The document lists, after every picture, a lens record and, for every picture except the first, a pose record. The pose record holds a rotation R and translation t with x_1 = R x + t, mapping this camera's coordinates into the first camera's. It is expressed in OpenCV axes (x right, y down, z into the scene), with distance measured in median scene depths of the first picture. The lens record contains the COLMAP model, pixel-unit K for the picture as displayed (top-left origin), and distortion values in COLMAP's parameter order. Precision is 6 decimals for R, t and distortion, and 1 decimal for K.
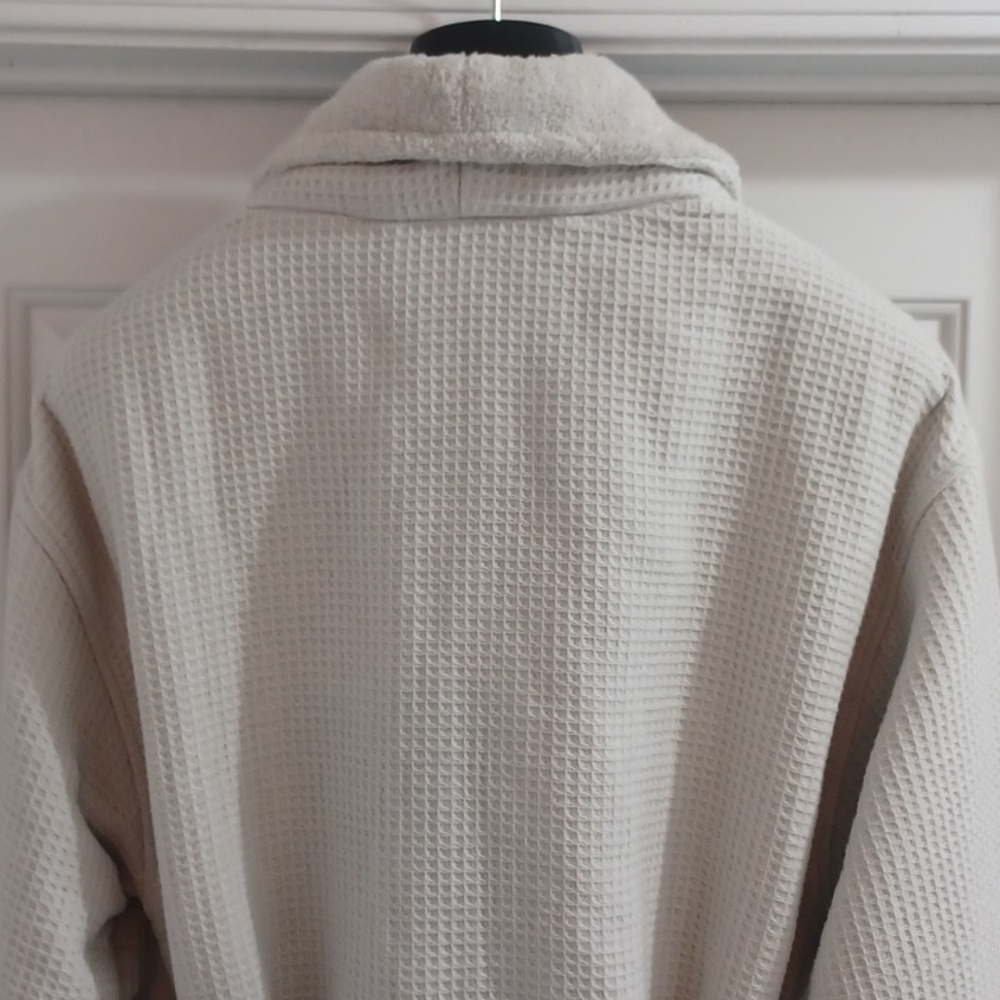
lens RADIAL K [[1712.4, 0, 500.0], [0, 1712.4, 500.0], [0, 0, 1]] dist [0.089738, -0.065445]
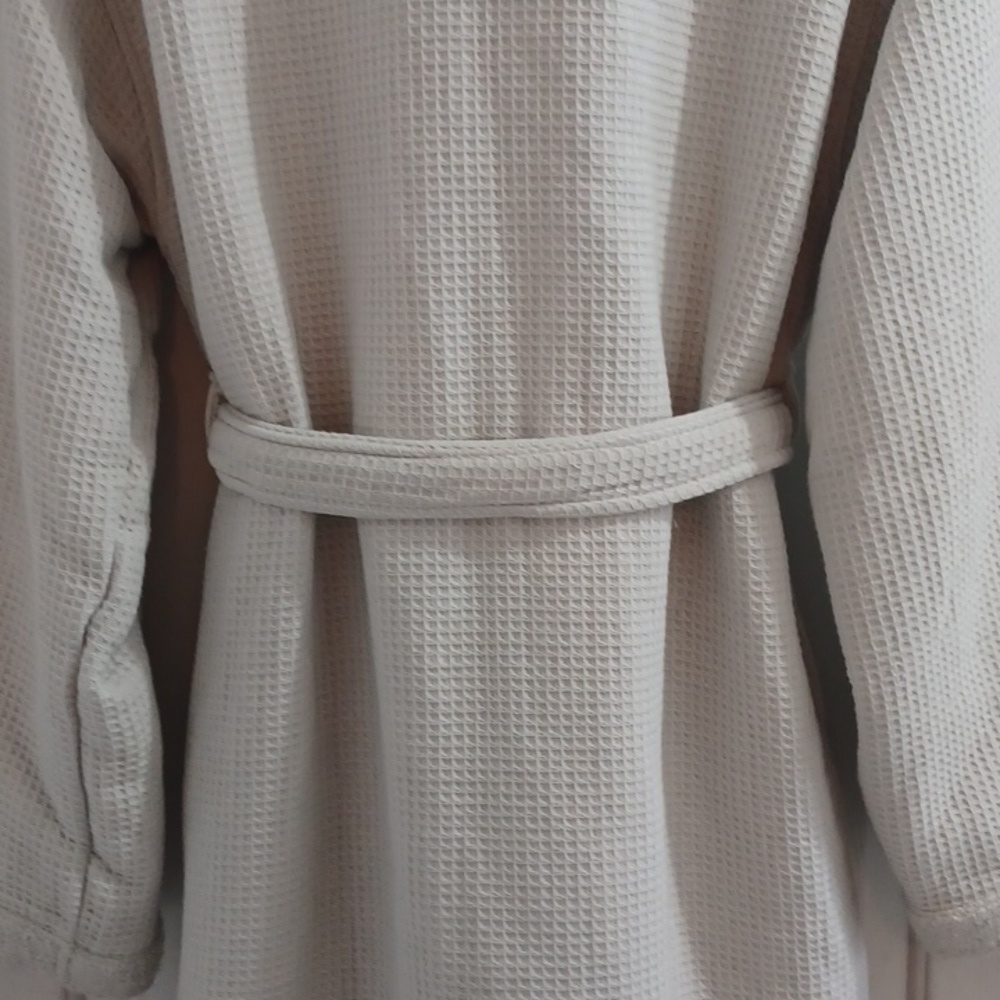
lens RADIAL K [[1712.4, 0, 500.0], [0, 1712.4, 500.0], [0, 0, 1]] dist [0.089738, -0.065445]
pose [[0.999800, -0.019965, 0.001430, -0.012725], [0.019611, 0.991359, 0.129701, 0.287634], [-0.004007, -0.129647, 0.991552, -0.017152]]
